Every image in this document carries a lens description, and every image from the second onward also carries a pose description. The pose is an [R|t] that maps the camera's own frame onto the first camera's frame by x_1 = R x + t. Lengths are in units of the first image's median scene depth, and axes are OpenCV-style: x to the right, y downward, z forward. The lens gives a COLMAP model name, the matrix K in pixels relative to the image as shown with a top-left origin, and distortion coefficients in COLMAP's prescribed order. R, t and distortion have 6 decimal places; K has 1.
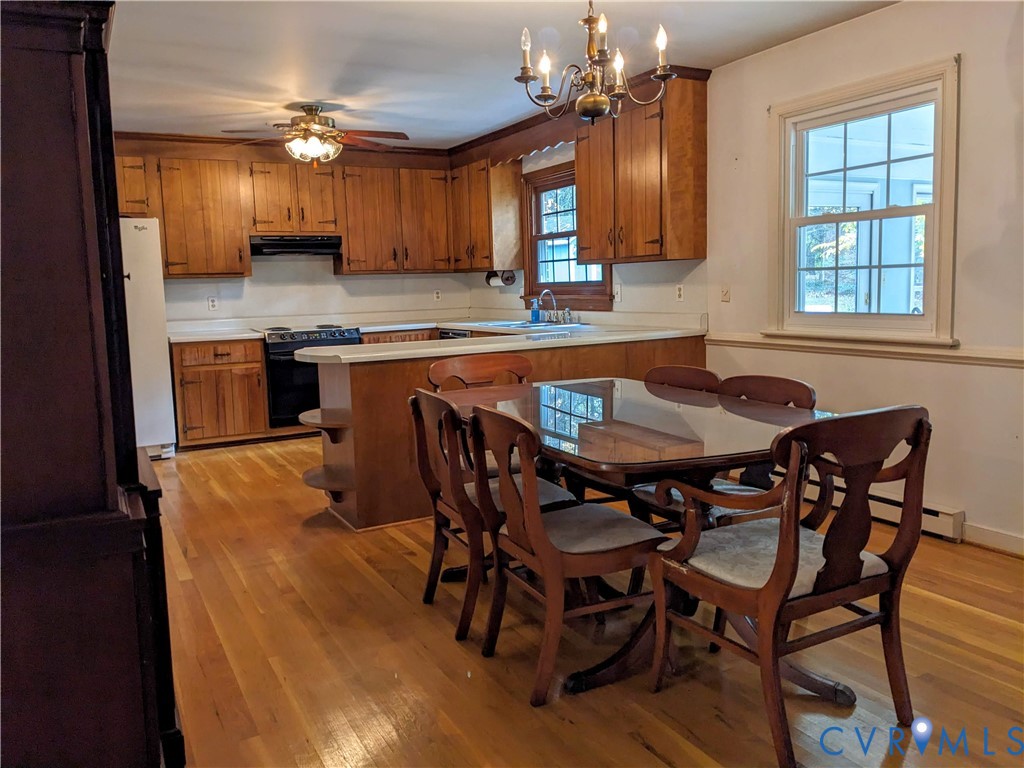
lens RADIAL K [[812.4, 0, 509.1], [0, 812.4, 372.7], [0, 0, 1]] dist [0.020207, -0.046624]
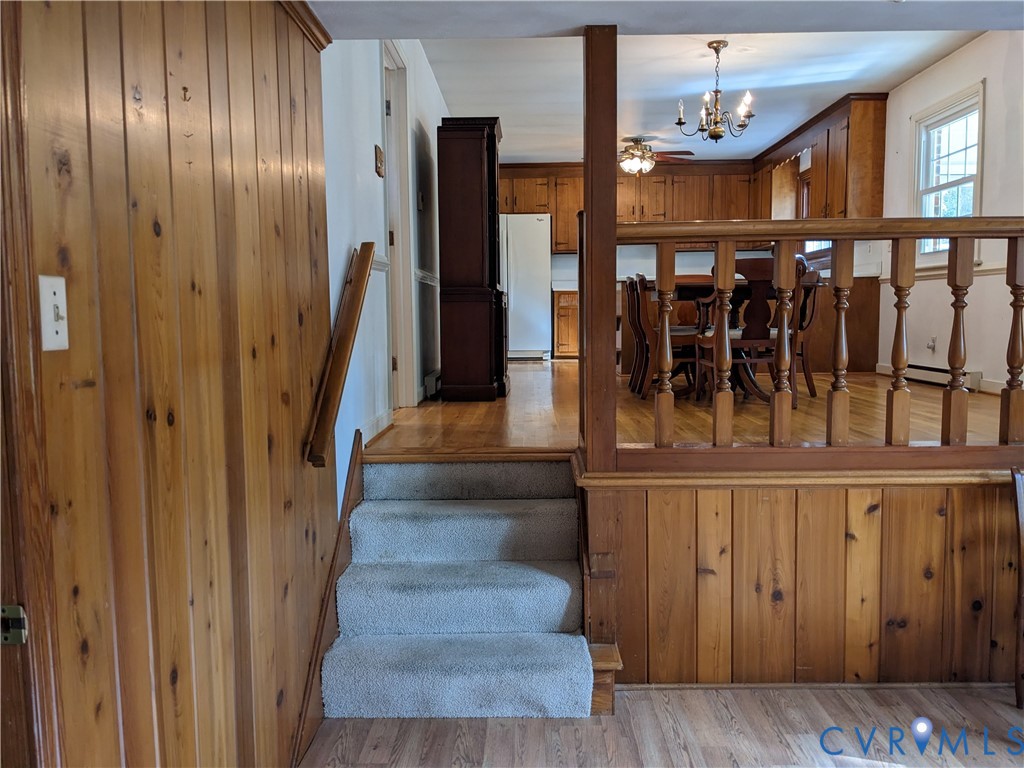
lens RADIAL K [[812.4, 0, 515.9], [0, 812.4, 383.2], [0, 0, 1]] dist [0.020207, -0.046624]
pose [[0.875074, 0.060787, -0.480156, 0.349126], [-0.065127, 0.997848, 0.007634, 0.157653], [0.479587, 0.024591, 0.877150, -0.513346]]
